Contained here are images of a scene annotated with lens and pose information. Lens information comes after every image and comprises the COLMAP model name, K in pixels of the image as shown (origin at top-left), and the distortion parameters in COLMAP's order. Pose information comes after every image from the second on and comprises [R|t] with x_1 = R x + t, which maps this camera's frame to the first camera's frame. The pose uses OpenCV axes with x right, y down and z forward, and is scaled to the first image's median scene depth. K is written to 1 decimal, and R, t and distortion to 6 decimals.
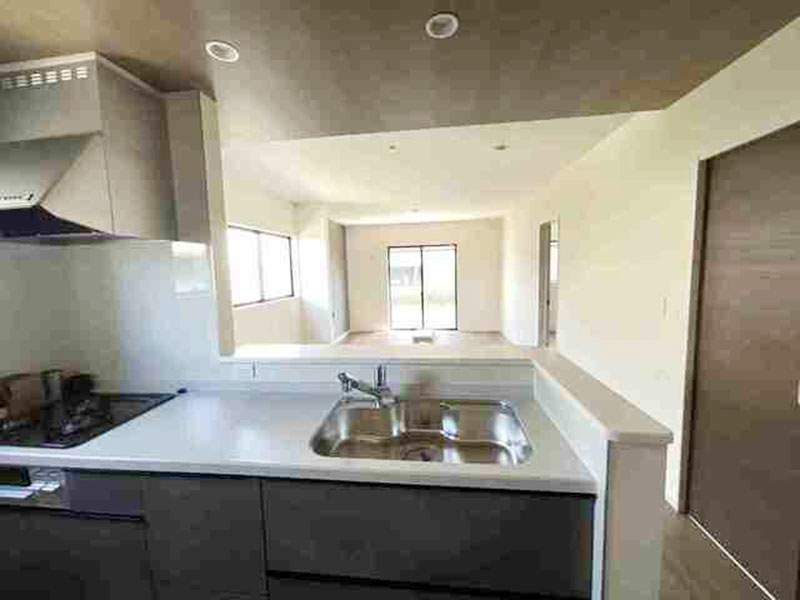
lens RADIAL K [[324.0, 0, 402.3], [0, 324.0, 298.9], [0, 0, 1]] dist [-0.003721, -0.002377]
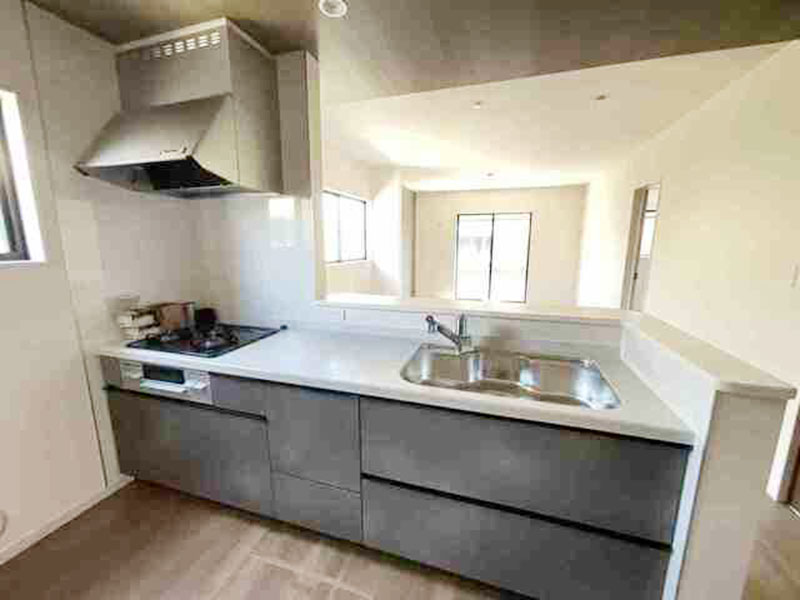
lens RADIAL K [[324.0, 0, 399.5], [0, 324.0, 301.2], [0, 0, 1]] dist [-0.003721, -0.002377]
pose [[0.979601, 0.065191, -0.190083, -0.067697], [-0.047406, 0.994188, 0.096658, 0.066151], [0.195279, -0.085676, 0.976998, -0.056299]]
